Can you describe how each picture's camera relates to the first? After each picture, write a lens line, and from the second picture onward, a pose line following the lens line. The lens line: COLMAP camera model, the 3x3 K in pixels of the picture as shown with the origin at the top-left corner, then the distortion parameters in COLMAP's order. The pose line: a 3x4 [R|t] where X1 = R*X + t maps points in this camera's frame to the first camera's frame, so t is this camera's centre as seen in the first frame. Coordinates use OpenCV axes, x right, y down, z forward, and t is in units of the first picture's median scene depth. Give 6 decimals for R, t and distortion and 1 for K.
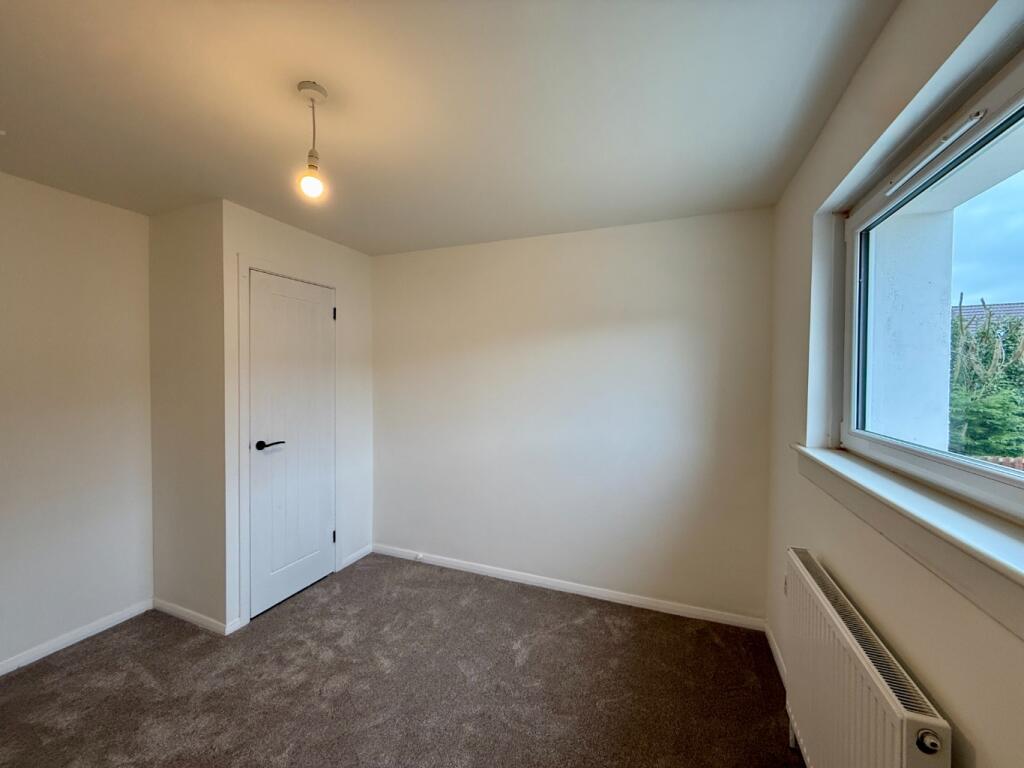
lens RADIAL K [[409.5, 0, 512.0], [0, 409.5, 384.0], [0, 0, 1]] dist [-0.000776, -0.000078]
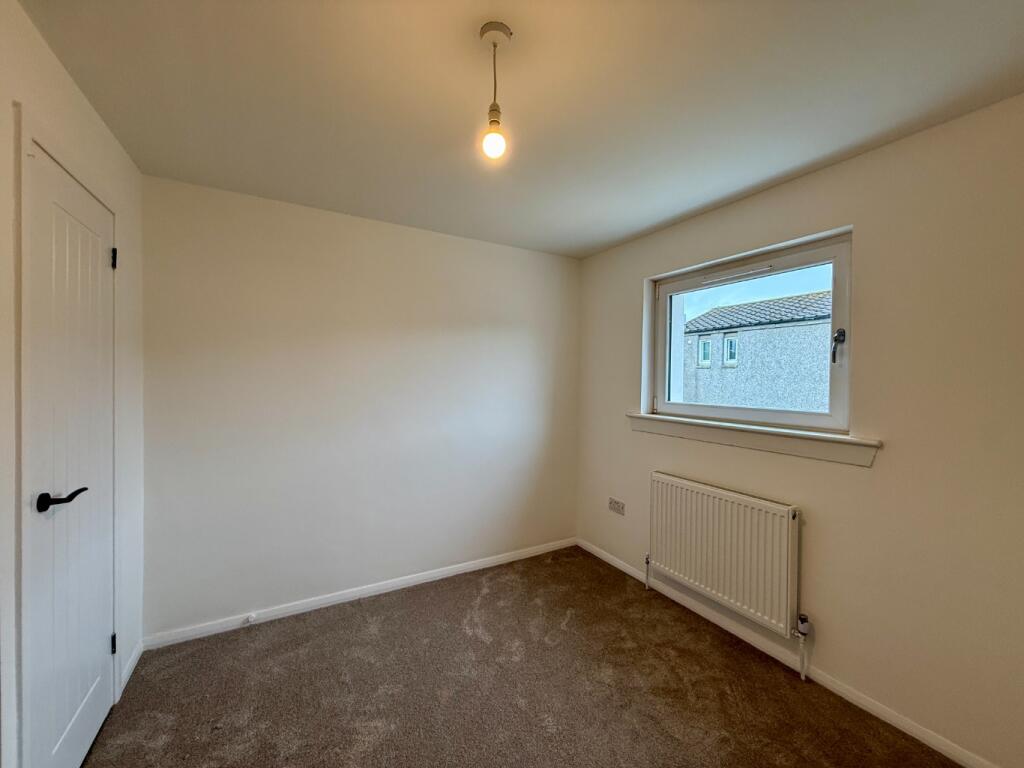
lens RADIAL K [[406.7, 0, 510.8], [0, 406.7, 382.3], [0, 0, 1]] dist [-0.001429, -0.000308]
pose [[0.624081, -0.008986, 0.781308, -0.631295], [0.009788, 0.999945, 0.003683, 0.007632], [-0.781298, 0.005349, 0.624135, 0.242375]]
